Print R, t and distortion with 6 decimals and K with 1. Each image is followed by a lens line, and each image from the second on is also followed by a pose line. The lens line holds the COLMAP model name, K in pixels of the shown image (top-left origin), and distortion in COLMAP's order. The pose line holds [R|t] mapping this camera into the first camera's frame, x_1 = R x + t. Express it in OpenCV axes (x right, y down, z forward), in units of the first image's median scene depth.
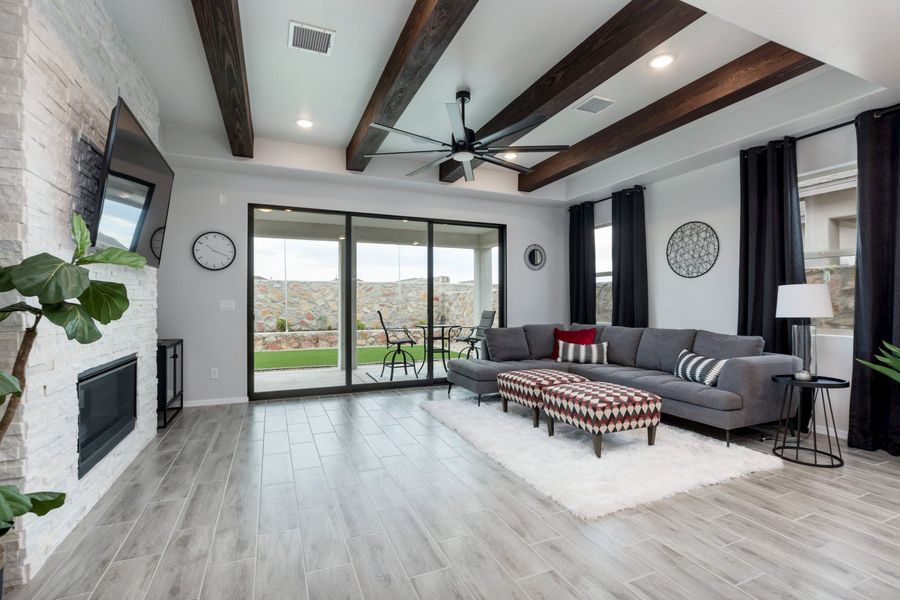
lens RADIAL K [[420.3, 0, 450.3], [0, 420.3, 302.4], [0, 0, 1]] dist [-0.003744, -0.000265]
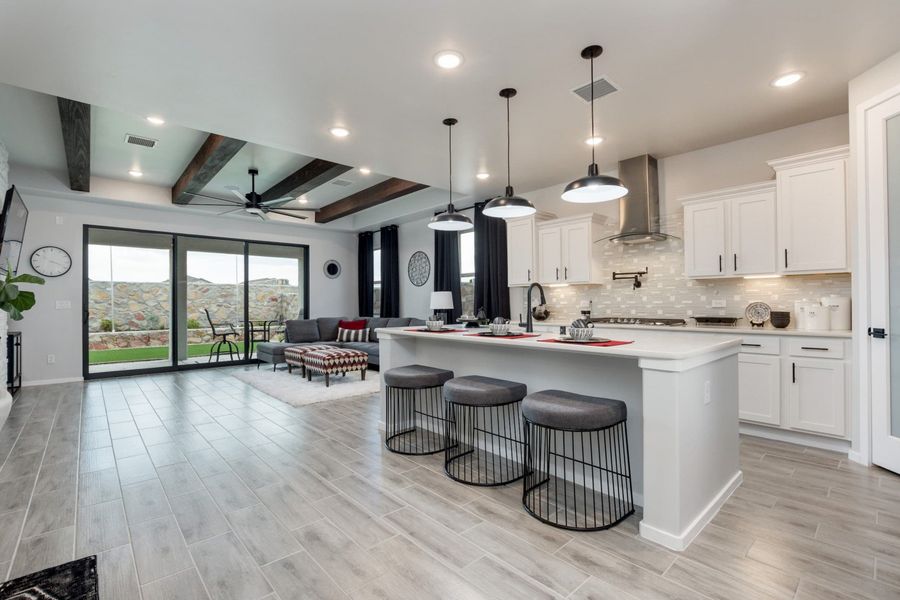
lens RADIAL K [[420.3, 0, 448.6], [0, 420.3, 301.6], [0, 0, 1]] dist [-0.003744, -0.000265]
pose [[0.951594, -0.001865, 0.307351, 0.175657], [0.002872, 0.999992, -0.002825, 0.004753], [-0.307343, 0.003571, 0.951592, -0.530498]]
